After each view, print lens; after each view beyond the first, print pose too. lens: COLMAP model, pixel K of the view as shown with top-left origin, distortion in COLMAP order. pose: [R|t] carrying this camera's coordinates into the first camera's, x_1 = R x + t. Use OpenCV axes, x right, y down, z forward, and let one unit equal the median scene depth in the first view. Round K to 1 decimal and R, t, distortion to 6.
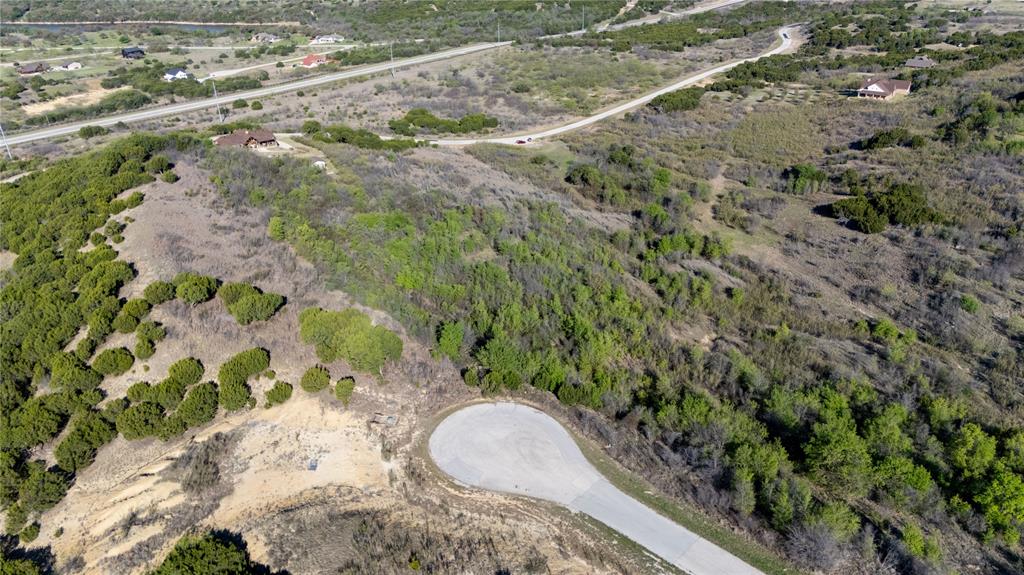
lens RADIAL K [[753.6, 0, 507.8], [0, 753.6, 297.0], [0, 0, 1]] dist [0.076618, -0.069637]
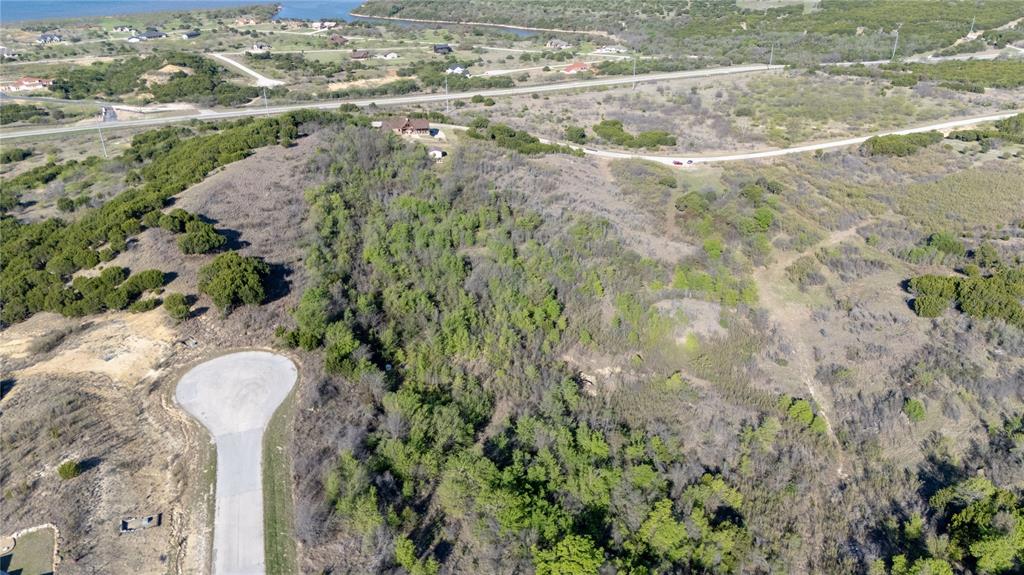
lens RADIAL K [[753.6, 0, 508.3], [0, 753.6, 289.8], [0, 0, 1]] dist [0.076618, -0.069637]
pose [[0.889991, 0.208522, -0.405506, 0.190351], [-0.217866, 0.975694, 0.023563, -0.015128], [0.400563, 0.067375, 0.913789, 0.018996]]
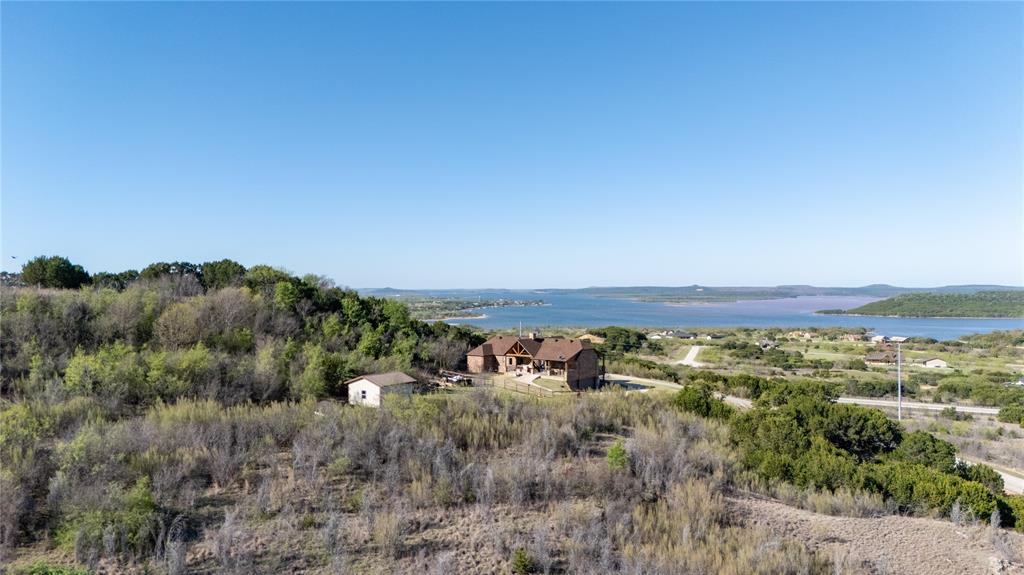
lens RADIAL K [[753.6, 0, 513.7], [0, 753.6, 286.7], [0, 0, 1]] dist [0.076618, -0.069637]
pose [[0.285524, 0.018847, -0.958186, 0.036854], [-0.457101, 0.881435, -0.118872, -0.112782], [0.842339, 0.471929, 0.260286, 0.528258]]
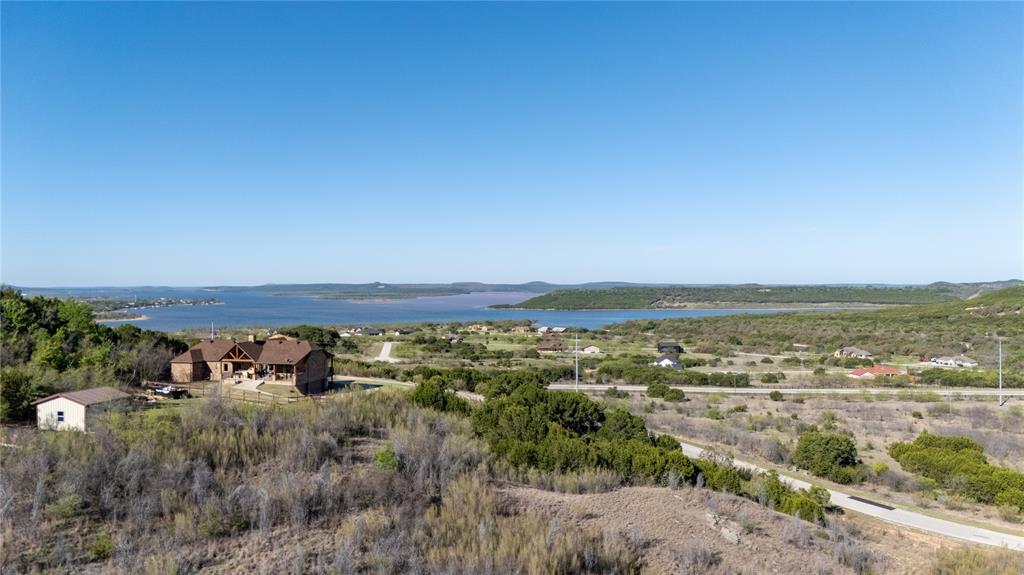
lens RADIAL K [[753.6, 0, 512.0], [0, 753.6, 286.5], [0, 0, 1]] dist [0.076618, -0.069637]
pose [[0.646757, 0.020700, -0.762415, 0.025881], [-0.368812, 0.883475, -0.288876, -0.106949], [0.667595, 0.468020, 0.579028, 0.517316]]
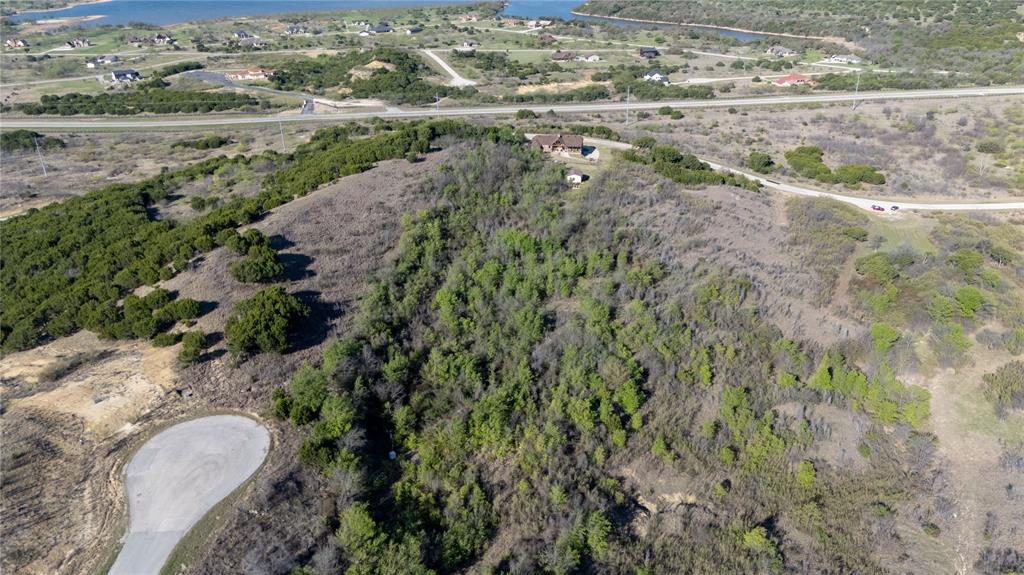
lens RADIAL K [[753.6, 0, 509.9], [0, 753.6, 284.4], [0, 0, 1]] dist [0.076618, -0.069637]
pose [[0.718238, 0.307546, -0.624139, 0.201427], [-0.320797, 0.942353, 0.095184, -0.059908], [0.617433, 0.131857, 0.775494, 0.100945]]
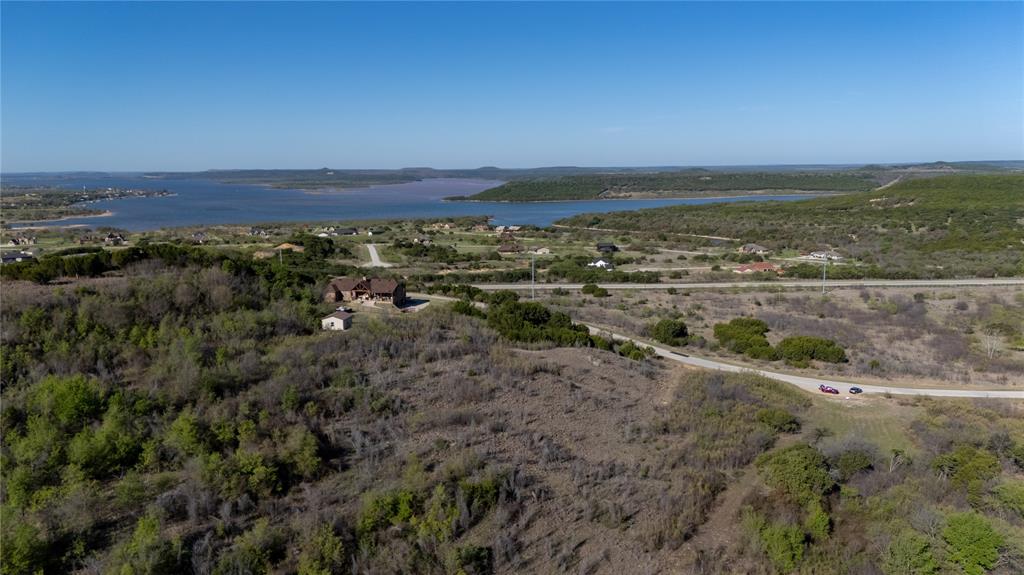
lens RADIAL K [[753.6, 0, 509.7], [0, 753.6, 286.0], [0, 0, 1]] dist [0.076618, -0.069637]
pose [[0.693008, 0.124114, -0.710166, 0.170410], [-0.342223, 0.923643, -0.172531, -0.079377], [0.634526, 0.362600, 0.682567, 0.358851]]
